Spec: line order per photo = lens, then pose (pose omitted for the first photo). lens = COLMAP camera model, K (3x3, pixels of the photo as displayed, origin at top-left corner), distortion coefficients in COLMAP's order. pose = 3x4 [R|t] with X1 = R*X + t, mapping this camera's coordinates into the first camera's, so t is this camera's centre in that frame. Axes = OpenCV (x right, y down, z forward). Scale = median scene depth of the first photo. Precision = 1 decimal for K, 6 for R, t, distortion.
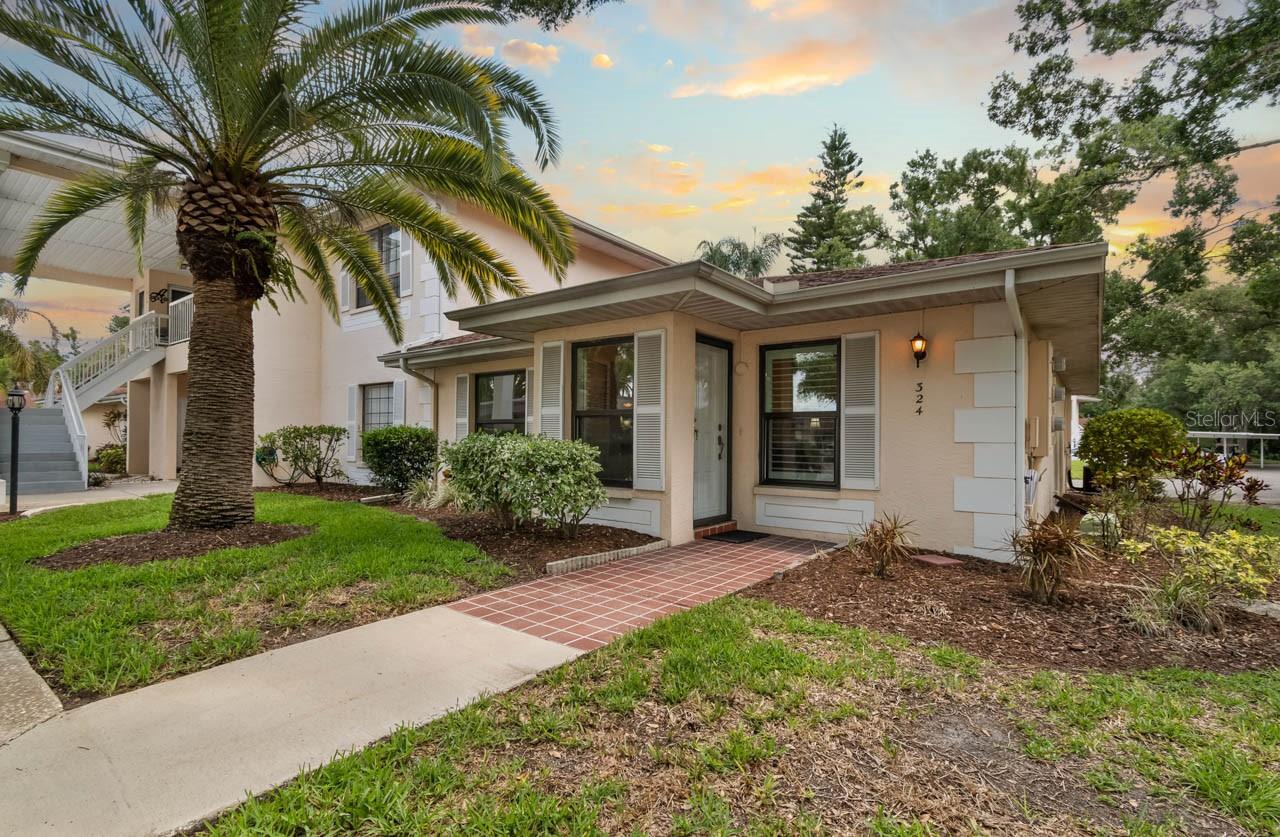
lens RADIAL K [[583.9, 0, 639.7], [0, 583.9, 434.9], [0, 0, 1]] dist [-0.001265, -0.000248]
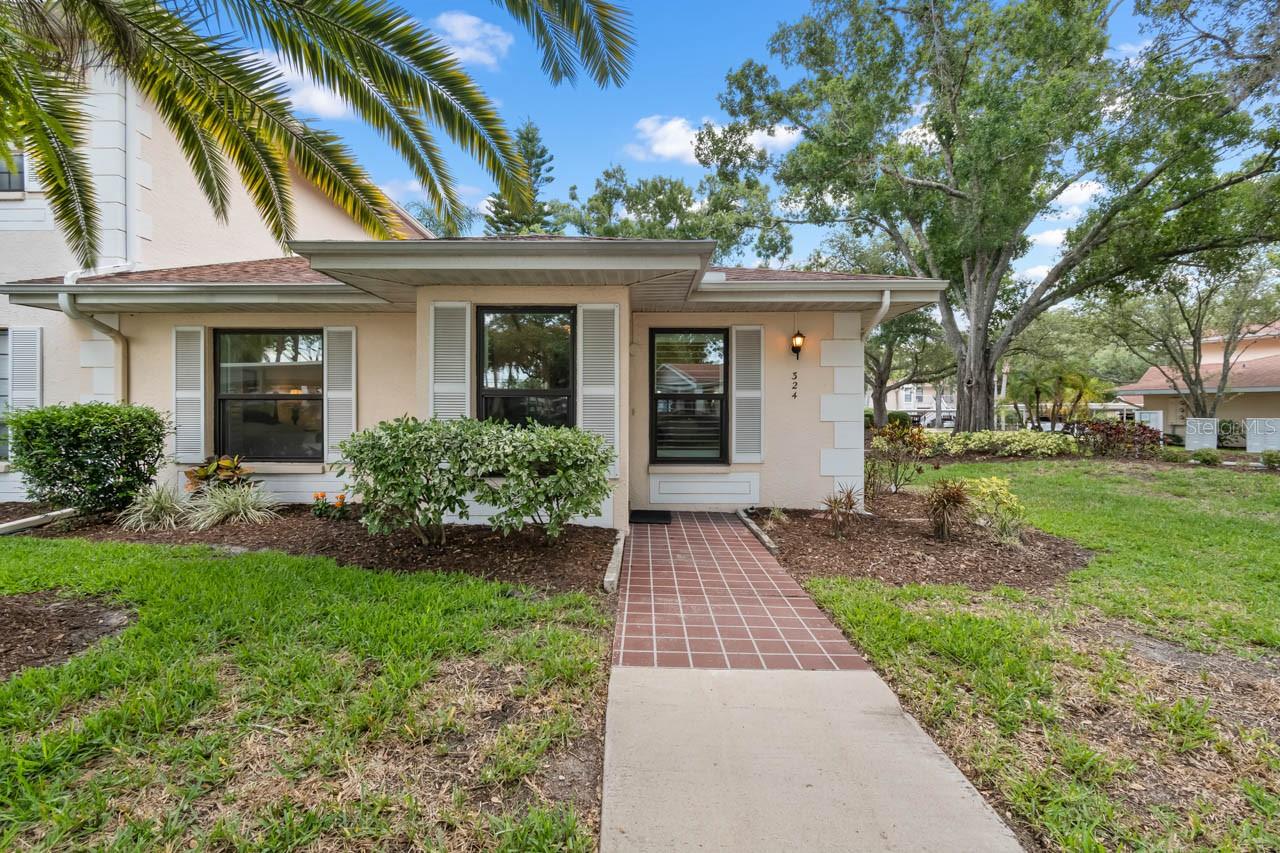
lens RADIAL K [[550.9, 0, 636.6], [0, 550.9, 412.0], [0, 0, 1]] dist [-0.001601, -0.000264]
pose [[0.801863, -0.006601, 0.597472, -0.395132], [-0.000913, 0.999924, 0.012274, -0.017512], [-0.597508, -0.010388, 0.801796, 0.238022]]
